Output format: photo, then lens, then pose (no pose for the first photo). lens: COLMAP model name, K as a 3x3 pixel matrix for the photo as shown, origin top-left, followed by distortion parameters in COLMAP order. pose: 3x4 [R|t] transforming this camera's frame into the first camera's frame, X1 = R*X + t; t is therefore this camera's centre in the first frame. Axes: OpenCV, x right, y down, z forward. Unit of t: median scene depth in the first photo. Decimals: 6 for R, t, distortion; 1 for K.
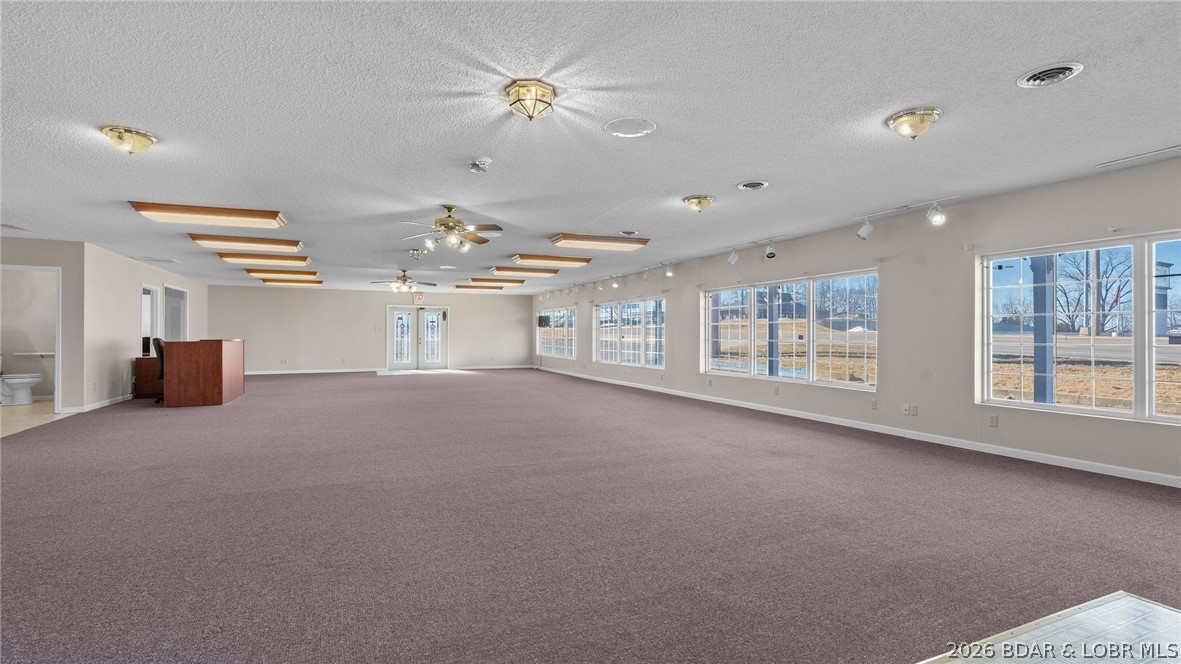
lens RADIAL K [[534.7, 0, 595.3], [0, 534.7, 341.2], [0, 0, 1]] dist [-0.000259, 0.000054]
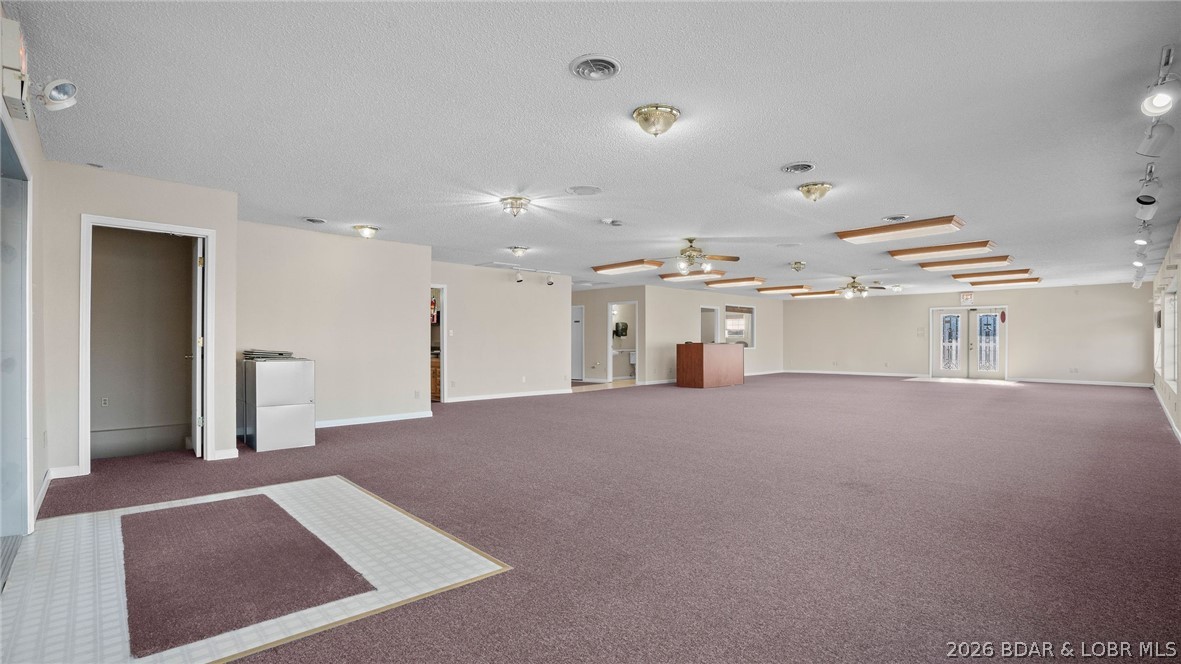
lens RADIAL K [[548.5, 0, 590.5], [0, 548.5, 332.0], [0, 0, 1]] dist [-0.063969, 0.000109]
pose [[0.355095, -0.014944, -0.934711, 0.395312], [-0.011865, 0.999720, -0.020491, 0.001382], [0.934755, 0.018366, 0.354818, 0.141671]]
